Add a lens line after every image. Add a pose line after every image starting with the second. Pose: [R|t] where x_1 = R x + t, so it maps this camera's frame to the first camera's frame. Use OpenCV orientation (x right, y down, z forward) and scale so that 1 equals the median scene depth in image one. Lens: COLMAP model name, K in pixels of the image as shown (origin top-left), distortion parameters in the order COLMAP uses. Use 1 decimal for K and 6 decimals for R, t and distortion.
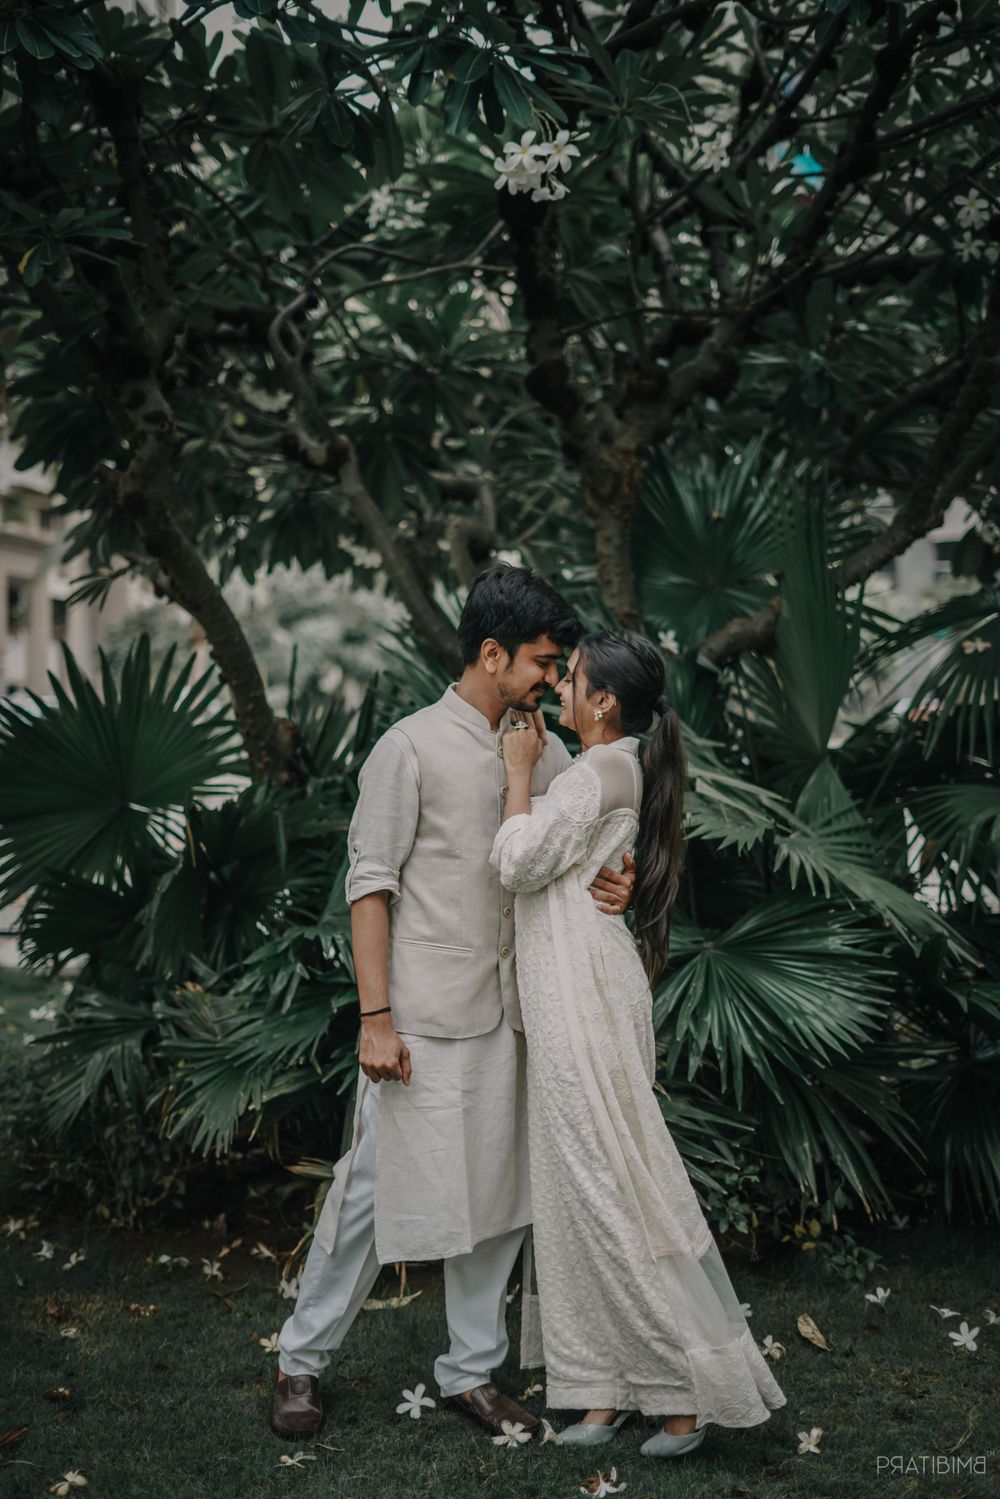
lens RADIAL K [[2146.7, 0, 500.0], [0, 2146.7, 749.5], [0, 0, 1]] dist [-0.020823, 0.013216]
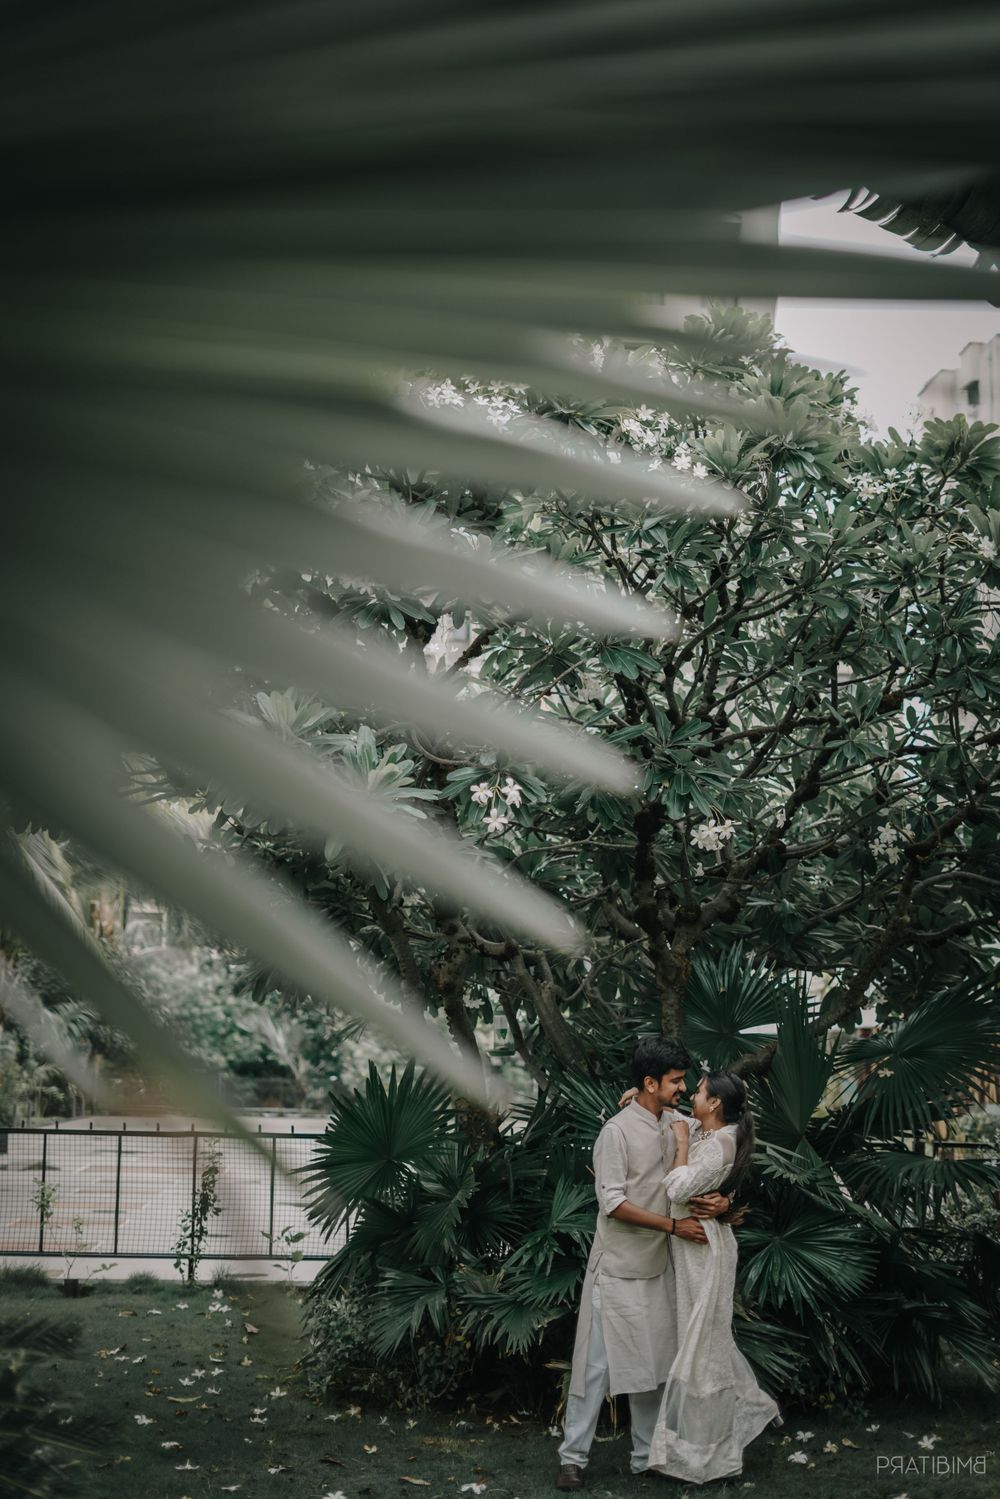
lens RADIAL K [[2109.5, 0, 500.0], [0, 2109.5, 749.5], [0, 0, 1]] dist [-0.015093, -0.035687]
pose [[0.988142, 0.040968, 0.147975, -0.417370], [-0.014436, 0.984265, -0.176106, -0.000560], [-0.152861, 0.171882, 0.973186, -0.795625]]
